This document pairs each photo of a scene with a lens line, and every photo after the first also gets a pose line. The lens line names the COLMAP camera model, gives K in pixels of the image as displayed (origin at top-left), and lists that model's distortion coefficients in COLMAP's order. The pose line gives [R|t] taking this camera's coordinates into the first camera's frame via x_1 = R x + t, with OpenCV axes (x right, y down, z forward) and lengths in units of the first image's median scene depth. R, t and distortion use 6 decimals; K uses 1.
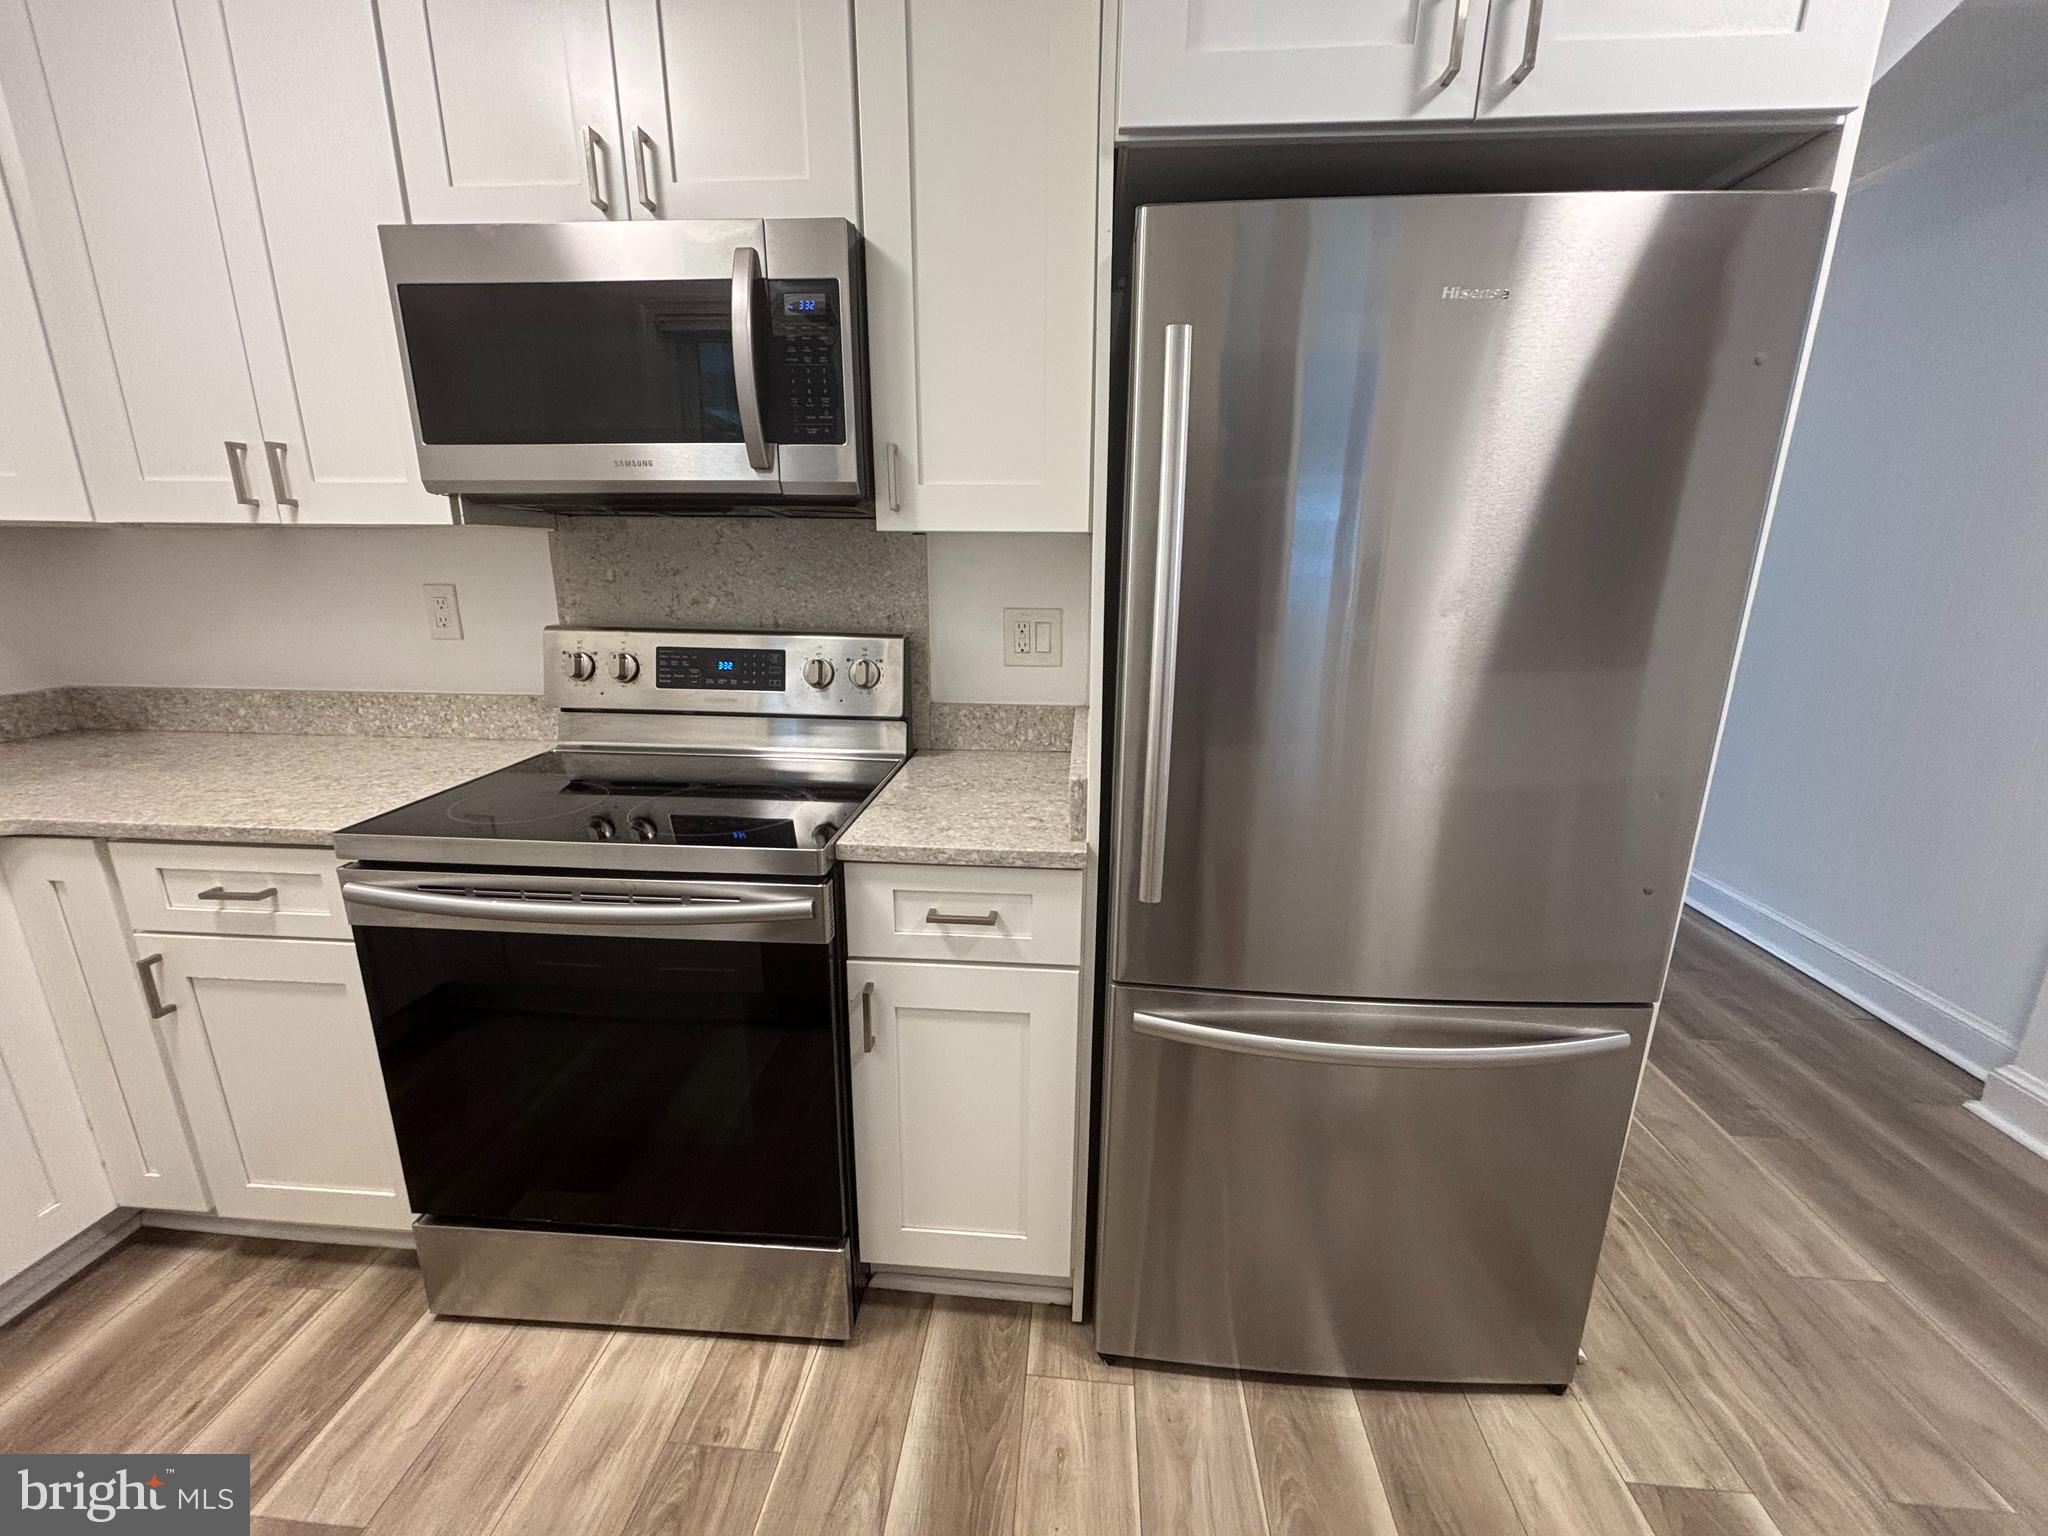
lens RADIAL K [[818.8, 0, 1024.0], [0, 818.8, 768.0], [0, 0, 1]] dist [0.000602, 0.000075]
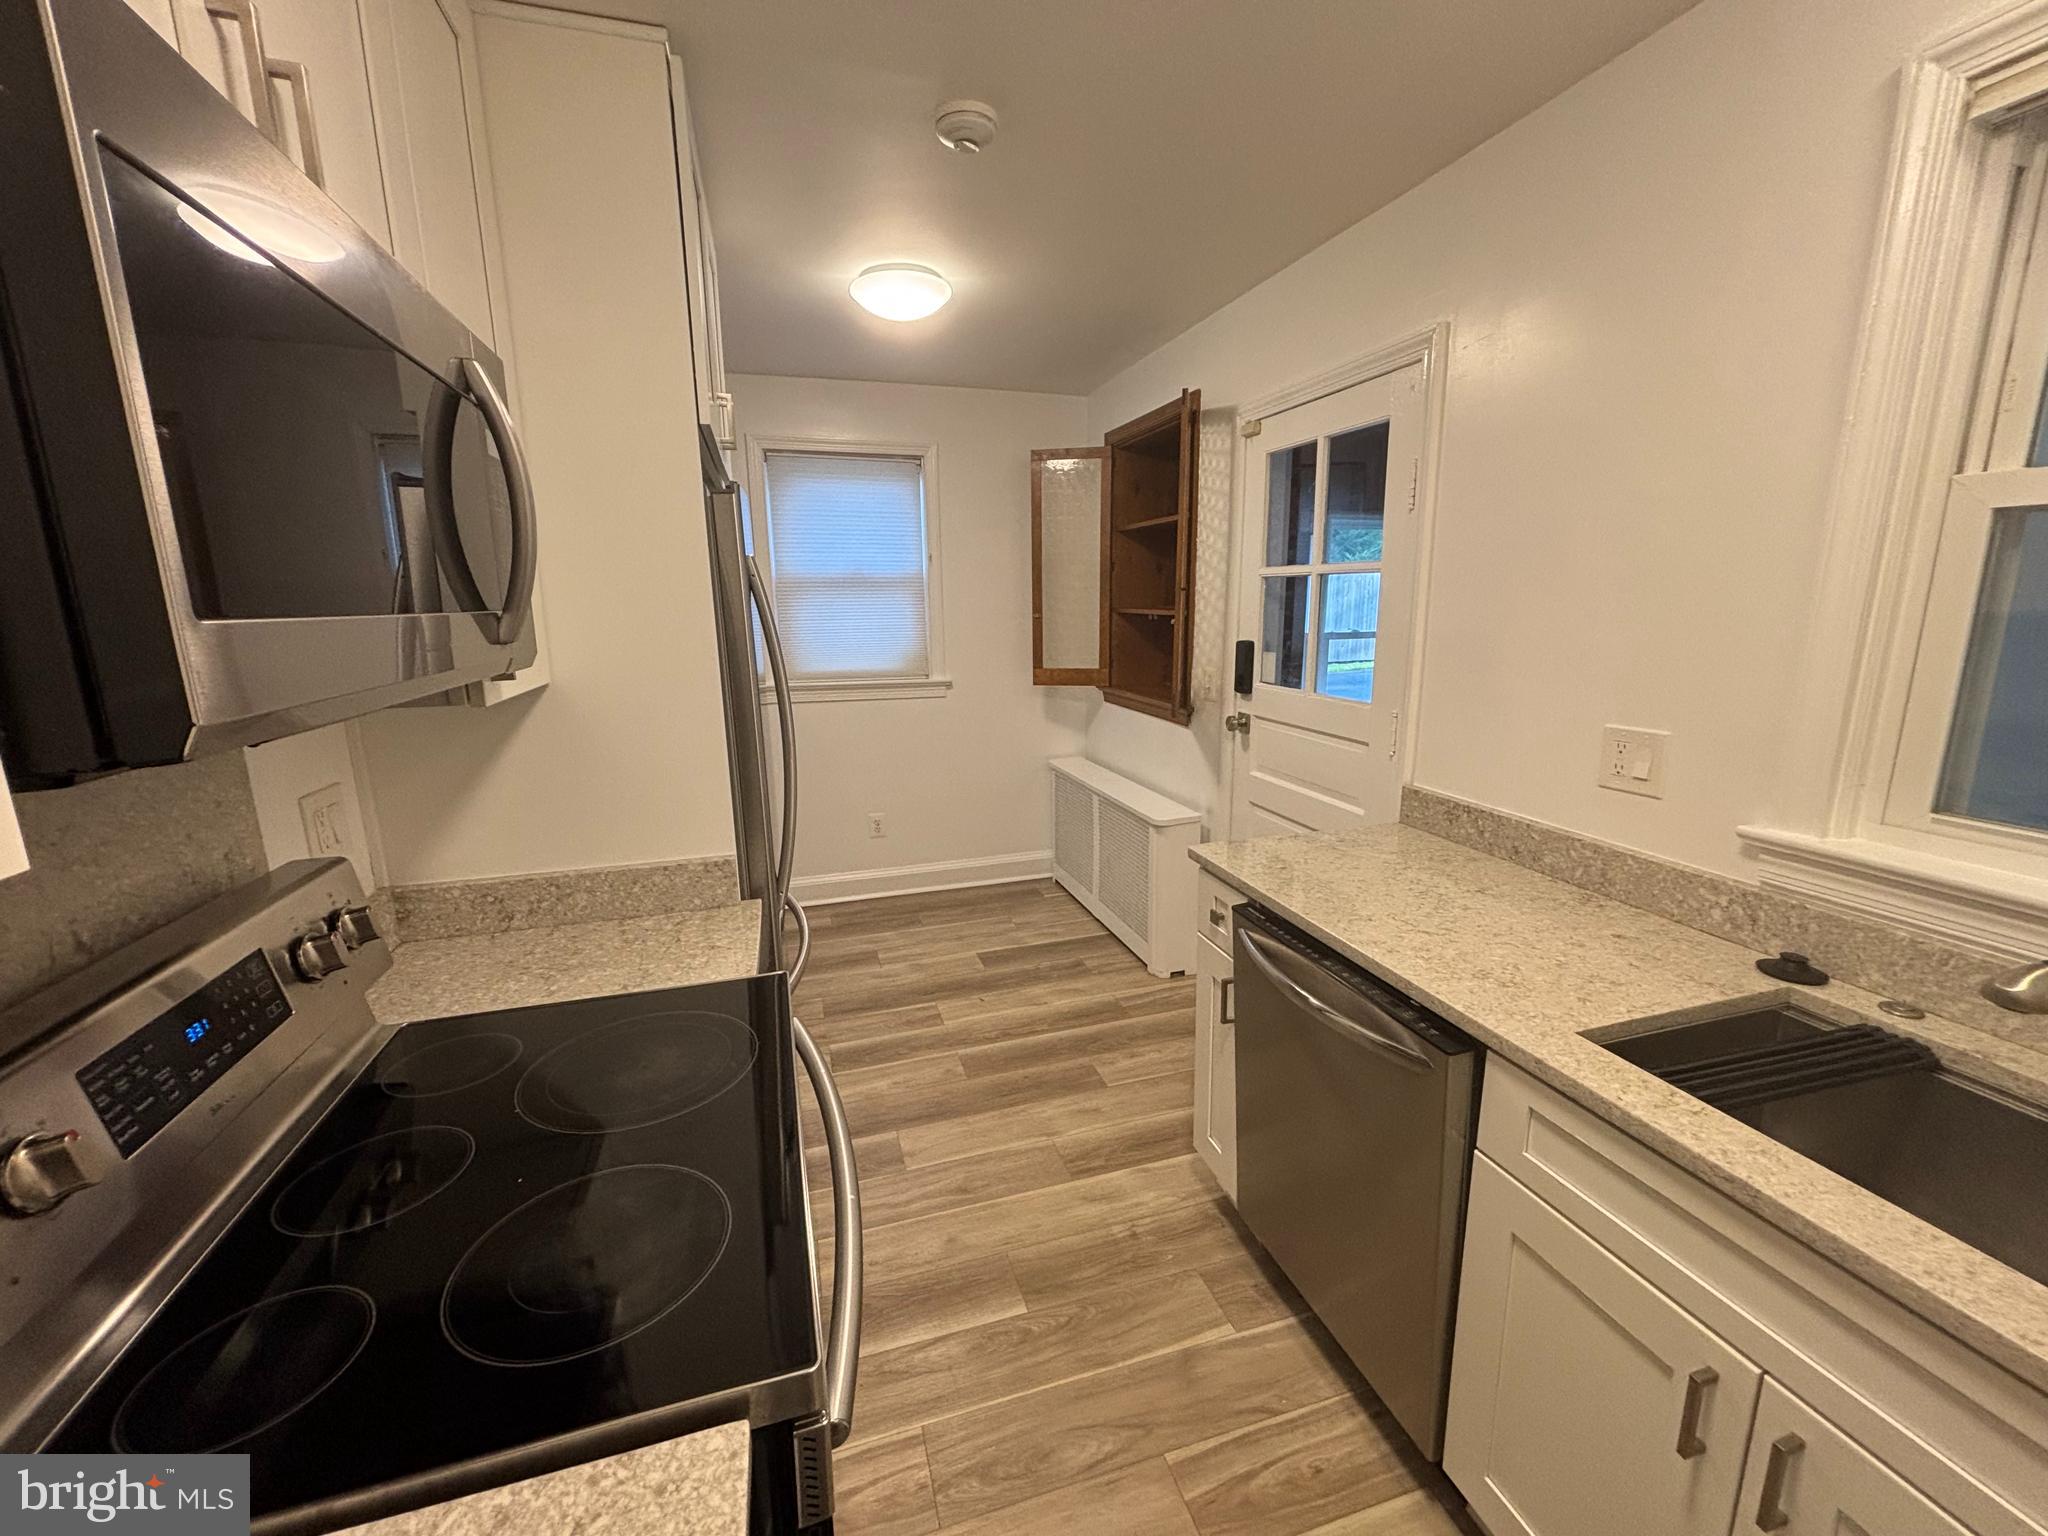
lens RADIAL K [[818.8, 0, 1024.0], [0, 818.8, 768.0], [0, 0, 1]] dist [0.000602, 0.000075]
pose [[-0.368427, -0.187433, 0.910566, -1.231555], [0.242737, 0.926093, 0.288844, -0.373526], [-0.897407, 0.327446, -0.295701, 0.867782]]
